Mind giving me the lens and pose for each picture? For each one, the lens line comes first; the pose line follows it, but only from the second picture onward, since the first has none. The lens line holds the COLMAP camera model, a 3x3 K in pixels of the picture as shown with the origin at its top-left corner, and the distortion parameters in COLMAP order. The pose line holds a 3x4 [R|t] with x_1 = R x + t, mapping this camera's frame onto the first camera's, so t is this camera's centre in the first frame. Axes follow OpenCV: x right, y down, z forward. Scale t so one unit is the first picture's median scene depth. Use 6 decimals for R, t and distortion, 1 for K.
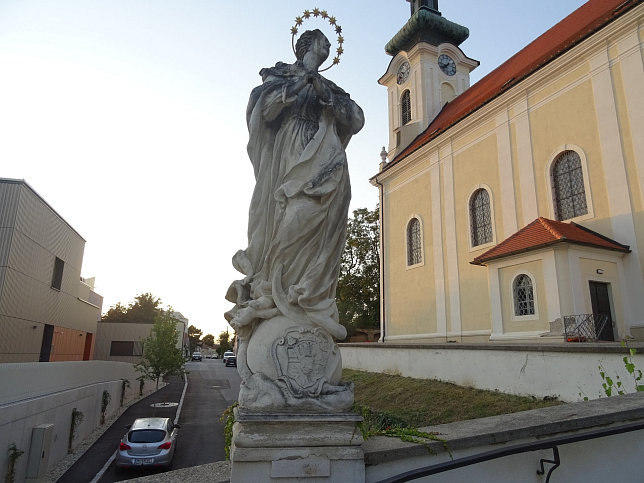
lens RADIAL K [[450.6, 0, 322.9], [0, 450.6, 243.1], [0, 0, 1]] dist [-0.010899, -0.004768]
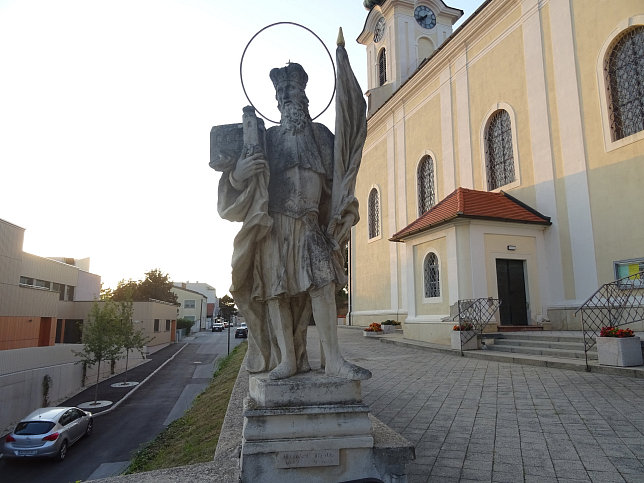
lens RADIAL K [[450.6, 0, 323.2], [0, 450.6, 243.8], [0, 0, 1]] dist [-0.010899, -0.004768]
pose [[0.995694, -0.034749, -0.085942, 0.225277], [0.041257, 0.996319, 0.075147, -0.019416], [0.083014, -0.078370, 0.993462, 0.055502]]
